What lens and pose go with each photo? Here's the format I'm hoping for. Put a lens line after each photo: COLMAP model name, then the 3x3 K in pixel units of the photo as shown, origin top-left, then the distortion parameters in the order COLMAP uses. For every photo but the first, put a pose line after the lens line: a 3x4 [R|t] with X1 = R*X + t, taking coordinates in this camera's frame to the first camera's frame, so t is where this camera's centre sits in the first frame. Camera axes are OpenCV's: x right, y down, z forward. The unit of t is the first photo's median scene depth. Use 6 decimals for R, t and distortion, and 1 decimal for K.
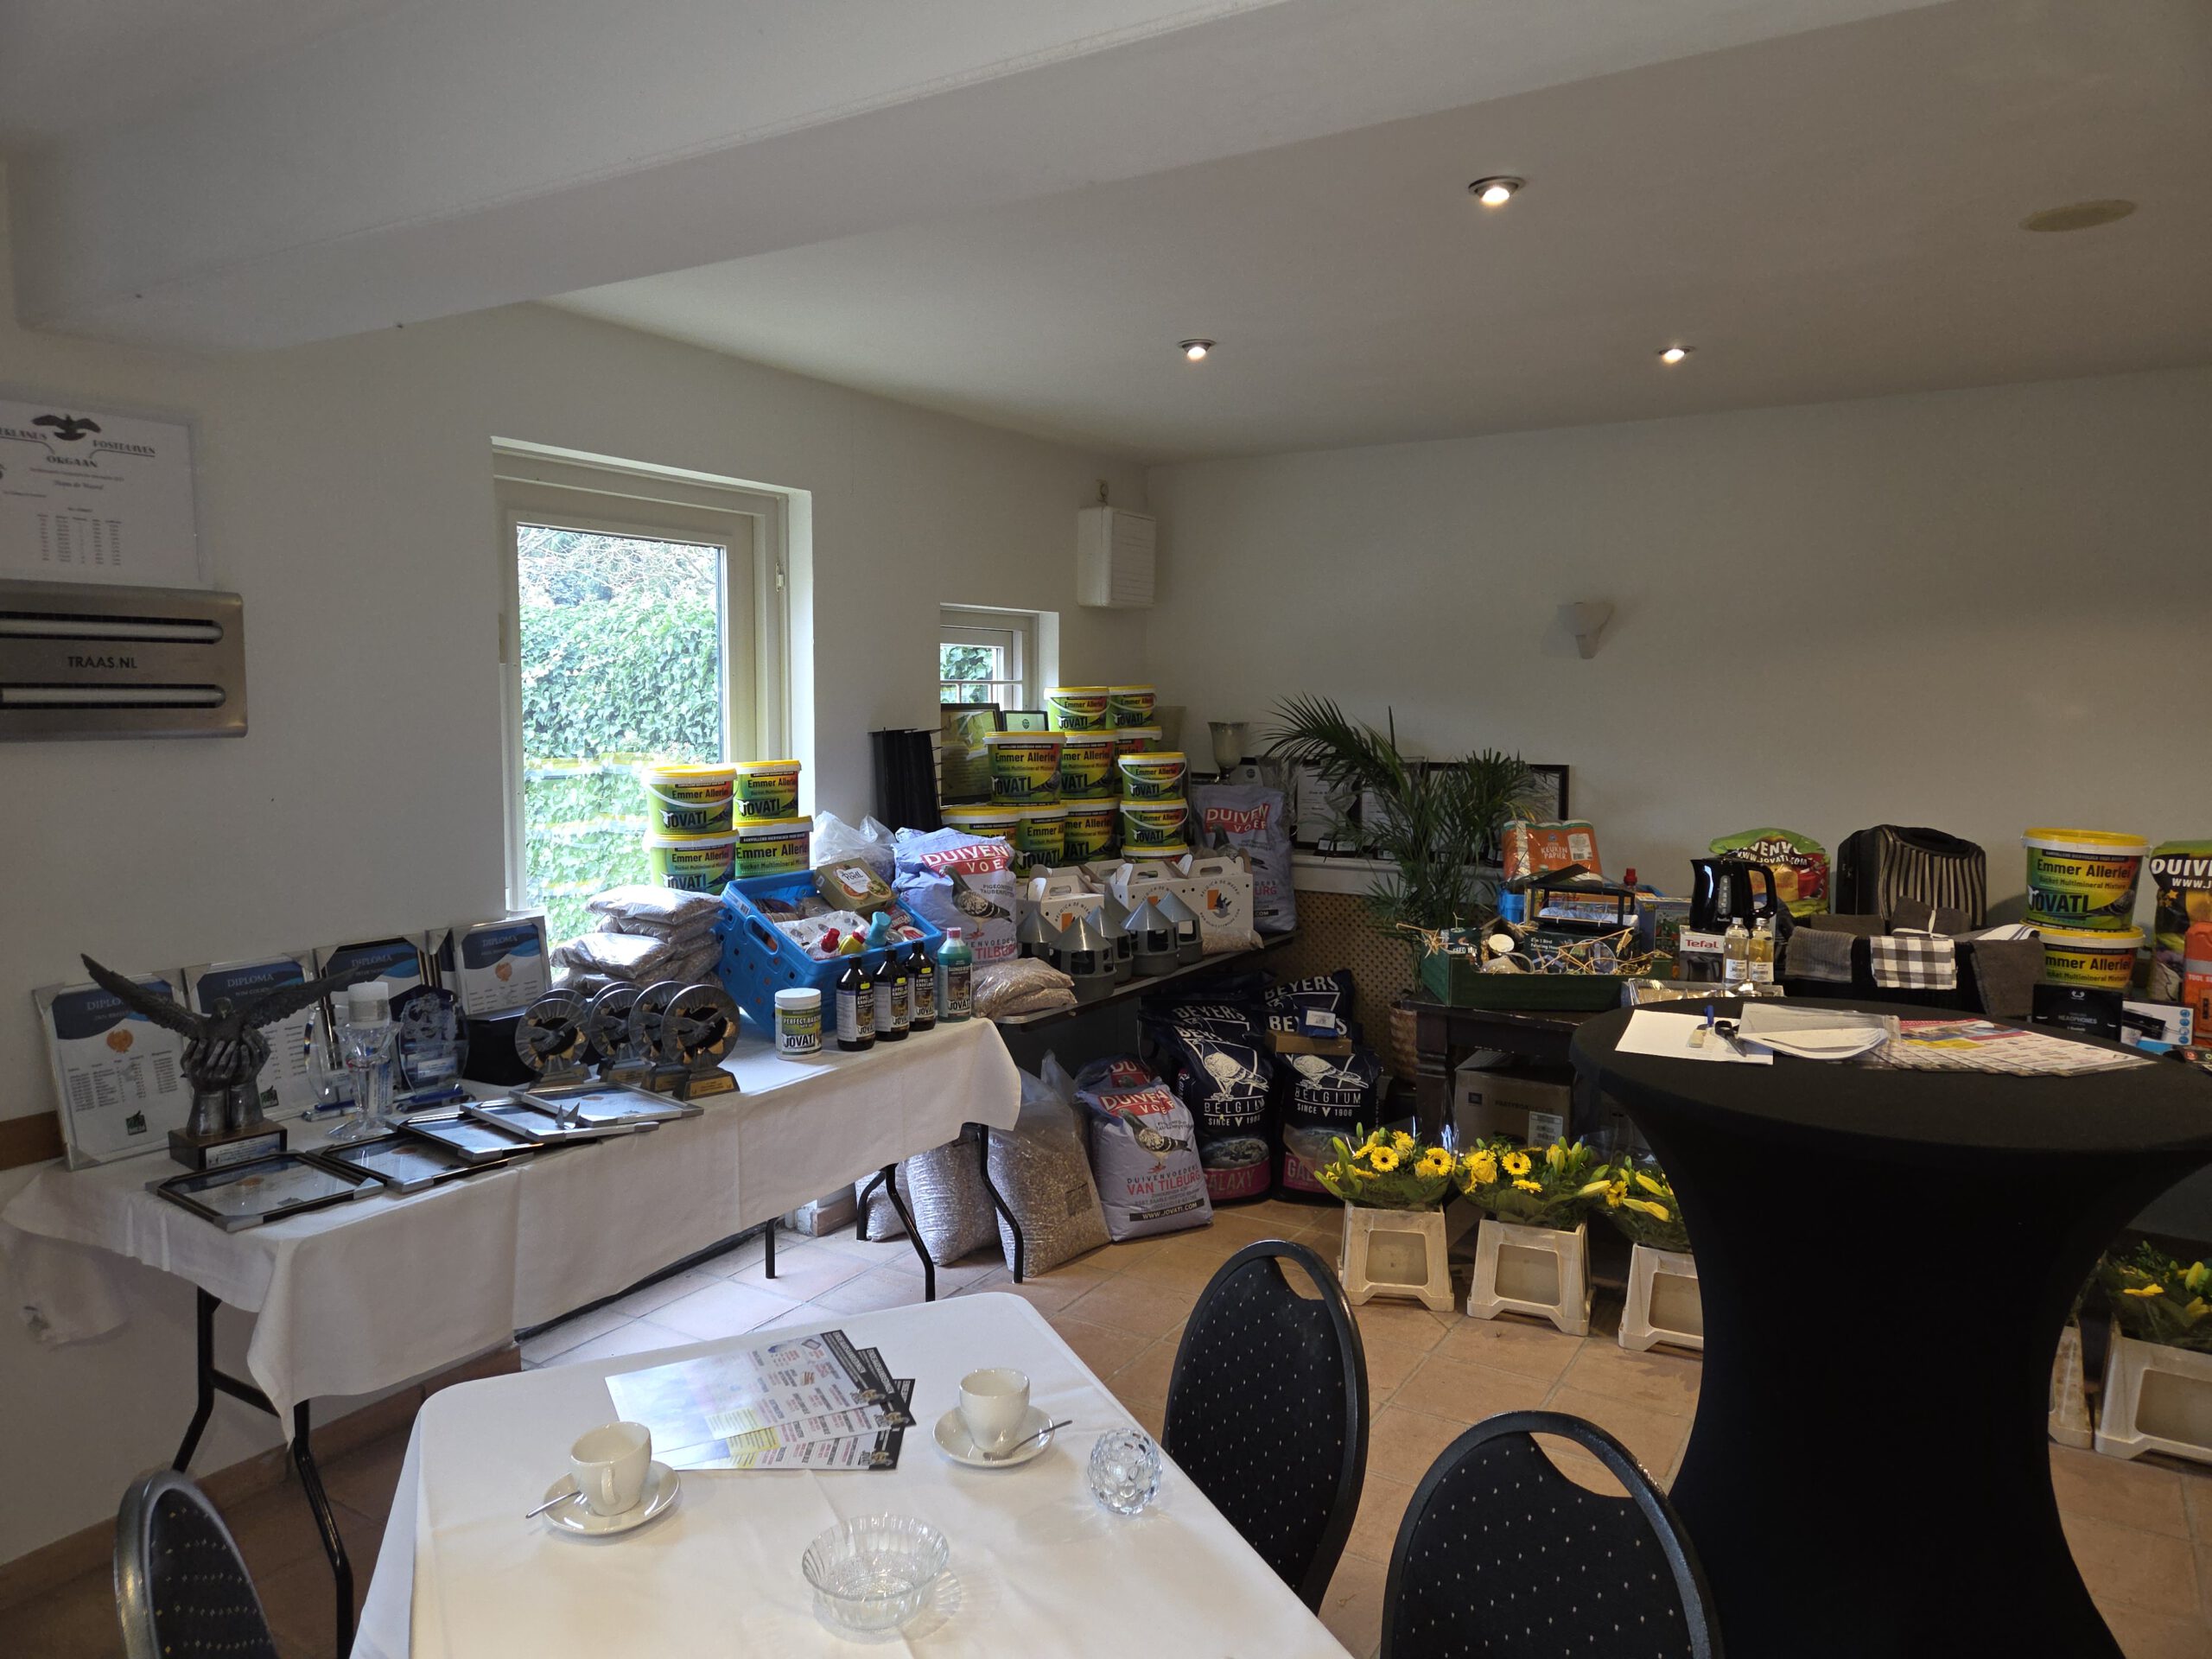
lens RADIAL K [[1520.3, 0, 1065.0], [0, 1520.3, 810.8], [0, 0, 1]] dist [0.090768, -0.091196]
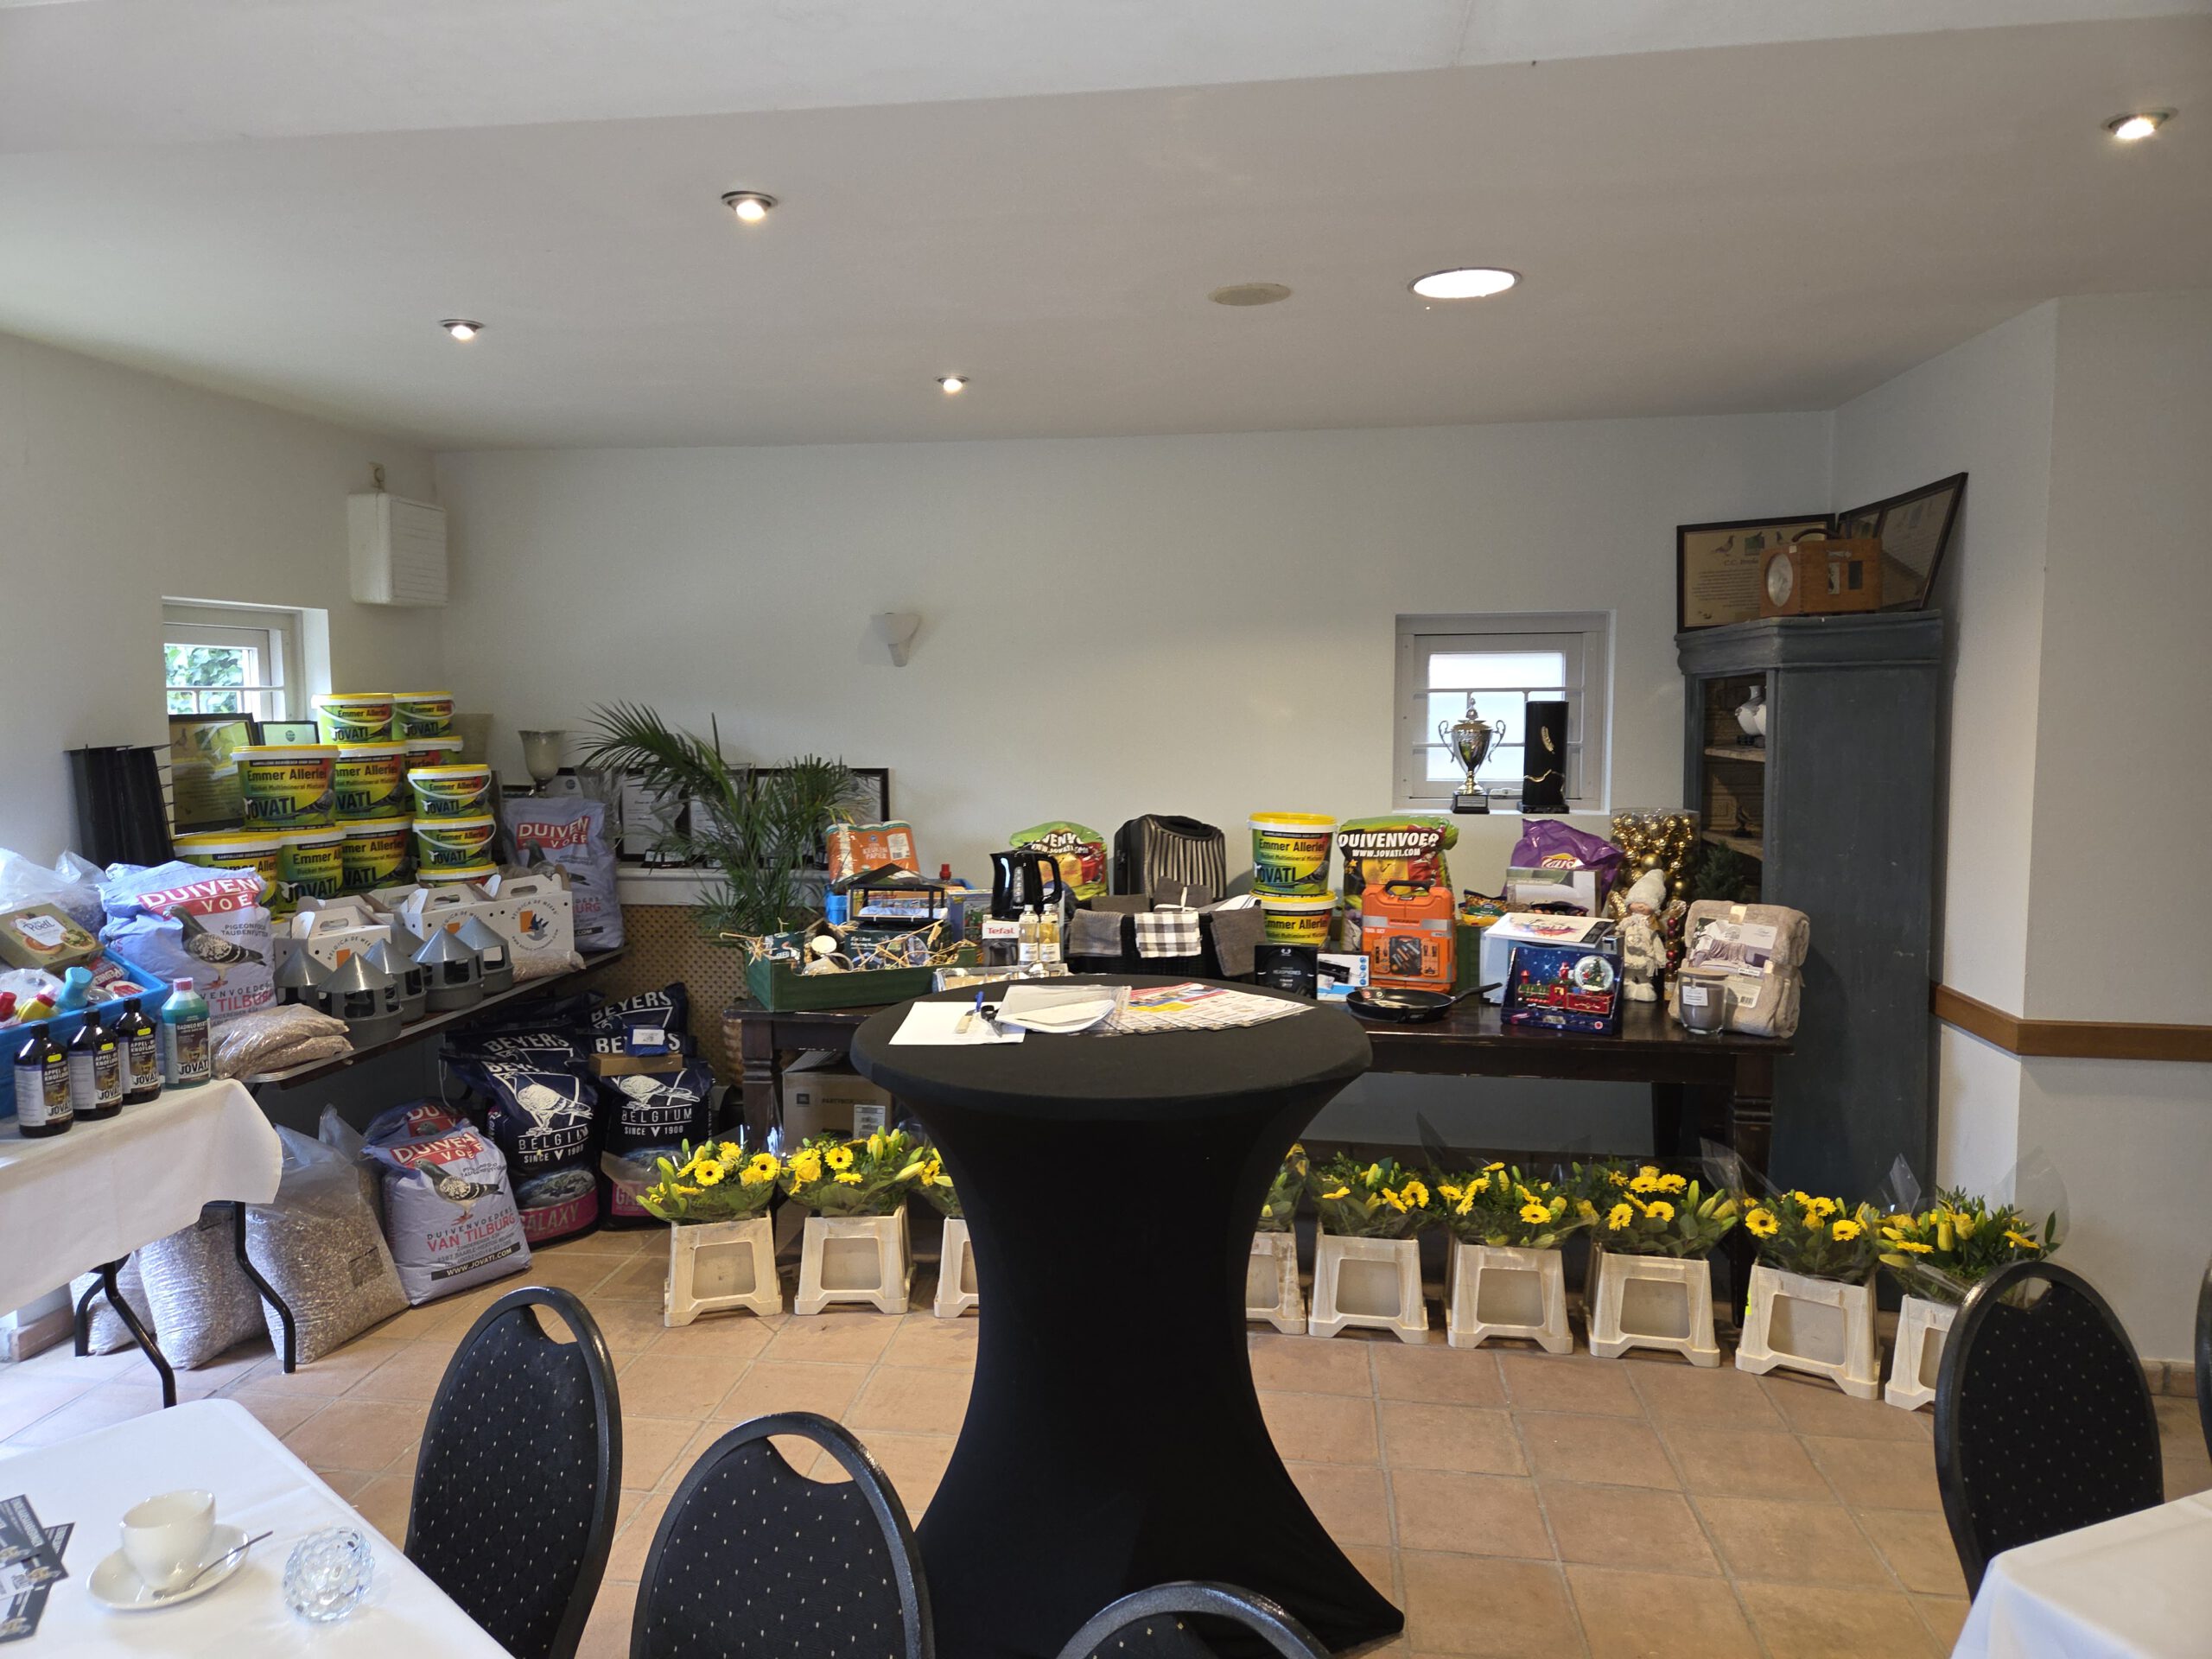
lens RADIAL K [[1524.8, 0, 1100.1], [0, 1524.8, 822.6], [0, 0, 1]] dist [0.070116, -0.069125]
pose [[0.908464, -0.041542, 0.415892, 0.032340], [0.038949, 0.999133, 0.014722, -0.002987], [-0.416143, 0.002824, 0.909295, -0.005938]]
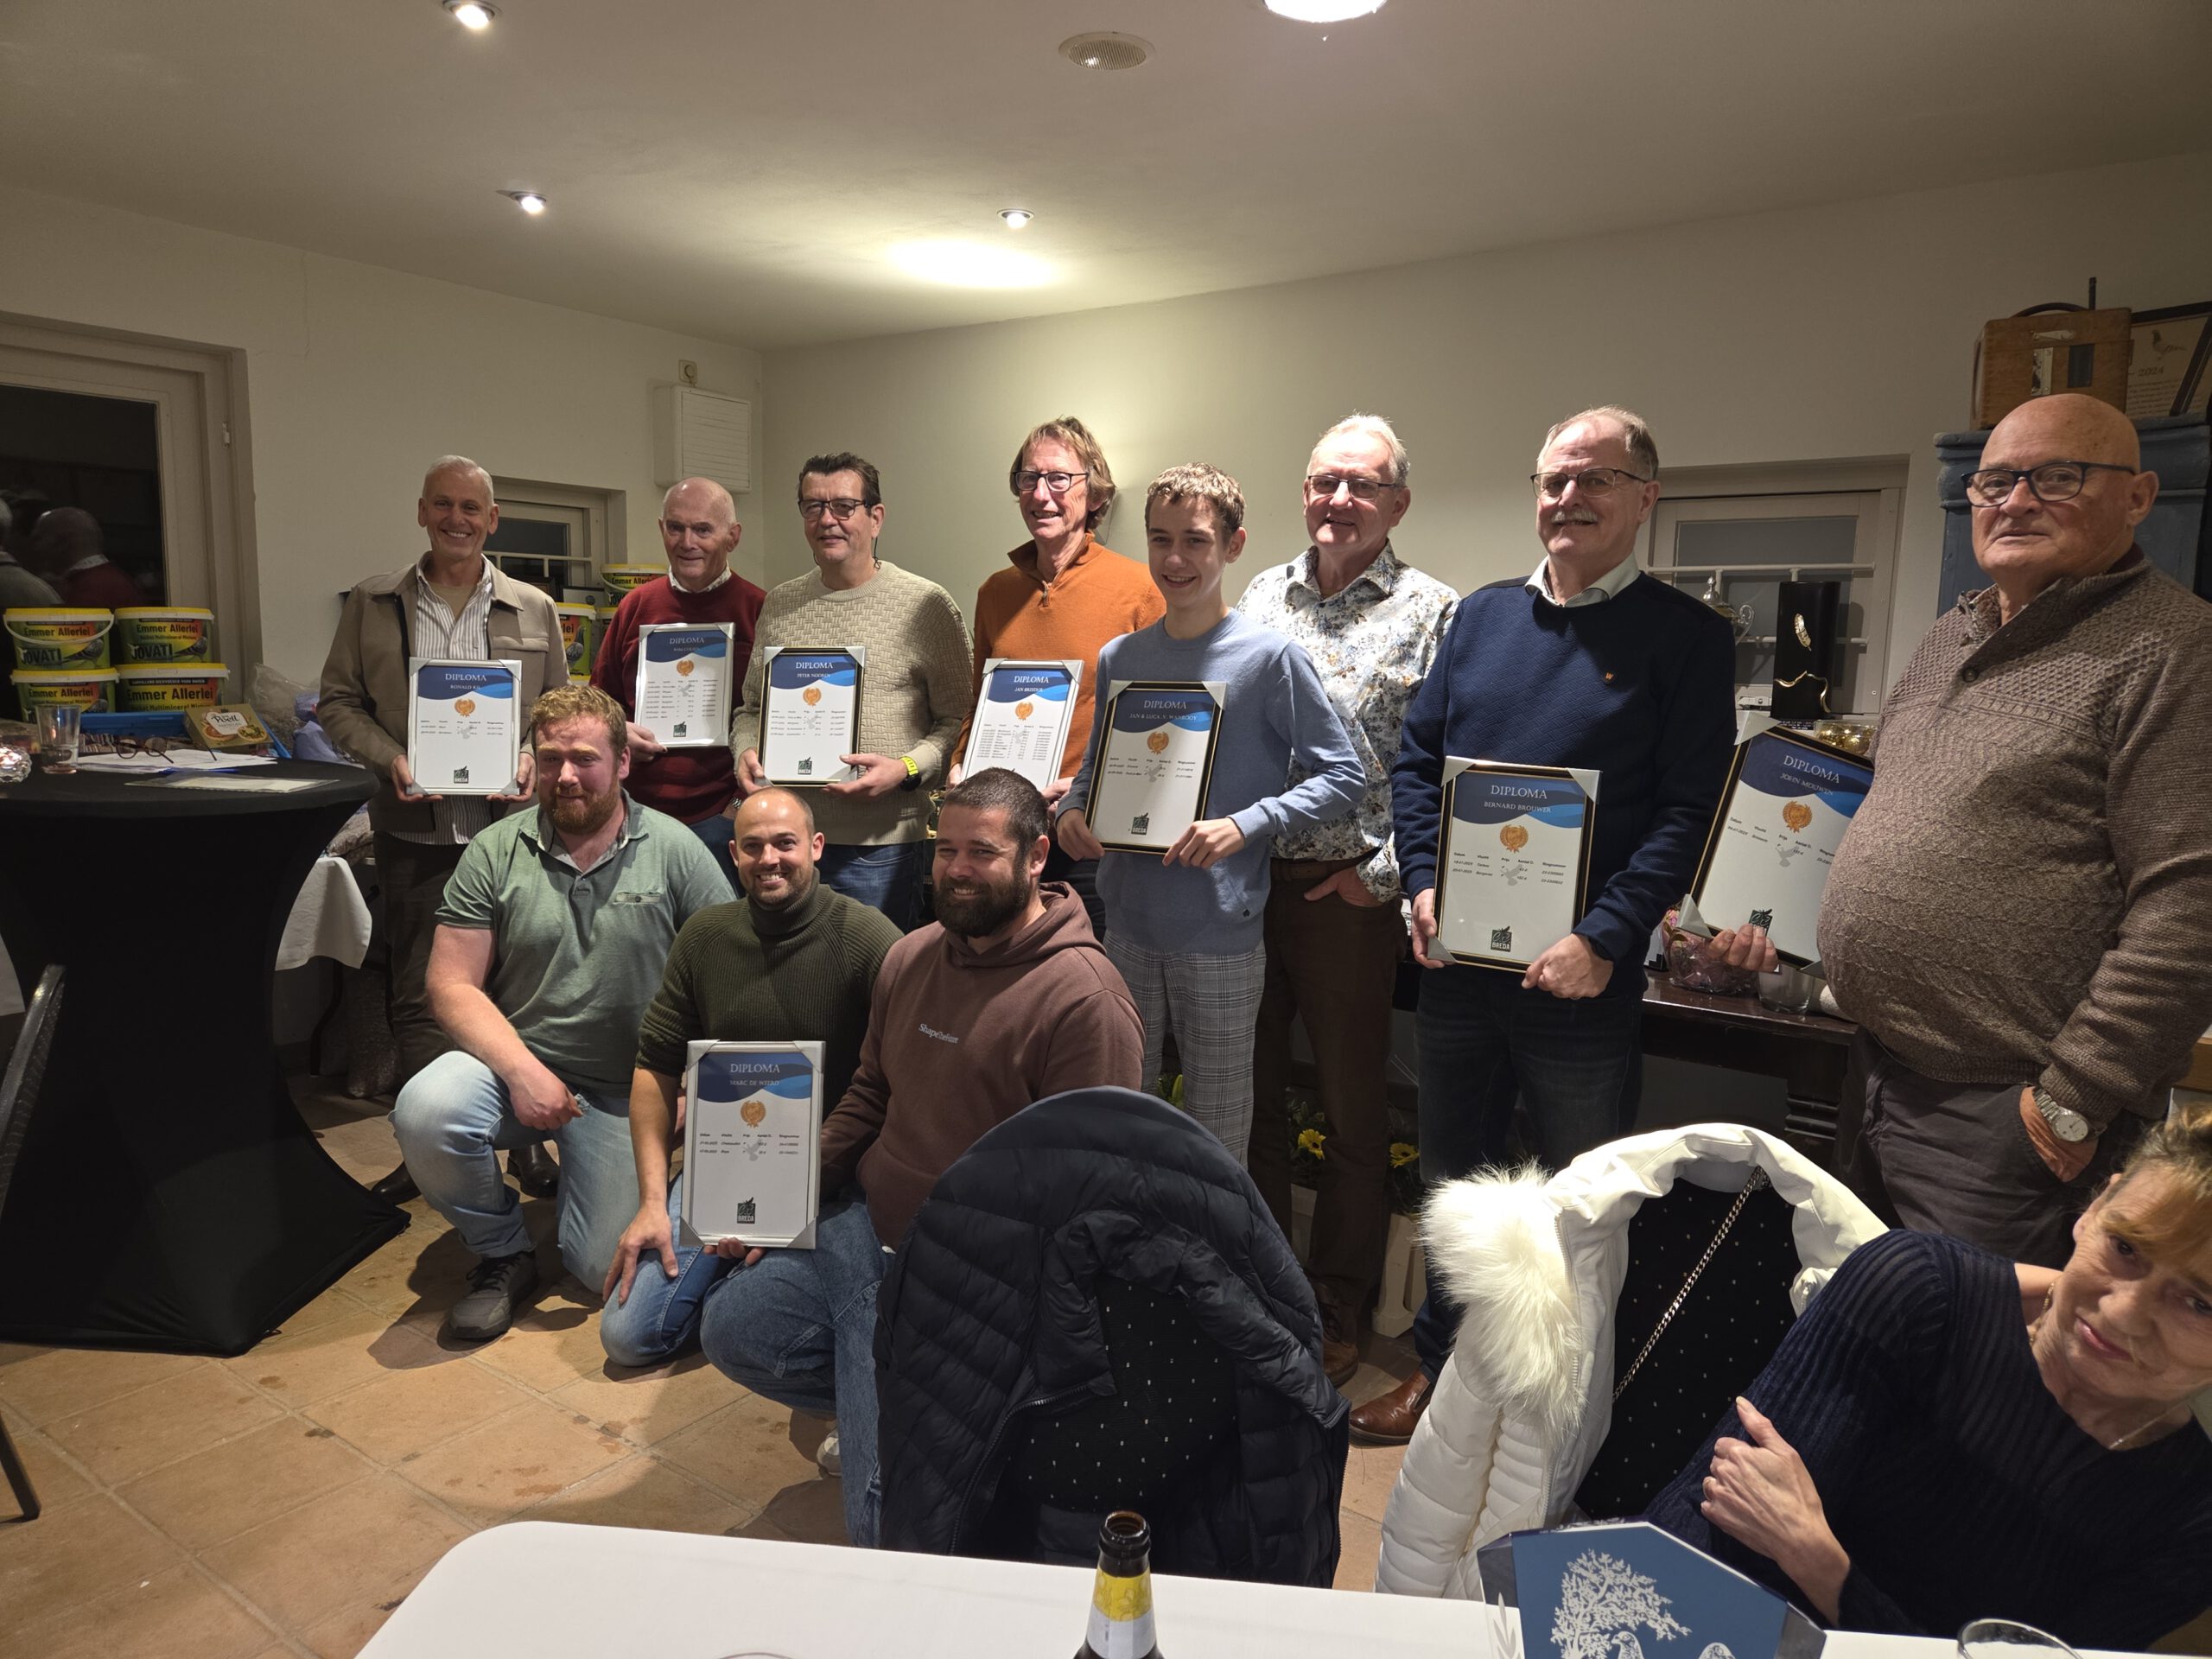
lens RADIAL K [[1524.8, 0, 1100.1], [0, 1524.8, 822.6], [0, 0, 1]] dist [0.070116, -0.069125]
pose [[0.997618, 0.027128, -0.063417, 0.470873], [-0.024392, 0.998755, 0.043518, 0.047299], [0.064519, -0.041867, 0.997038, -0.015498]]
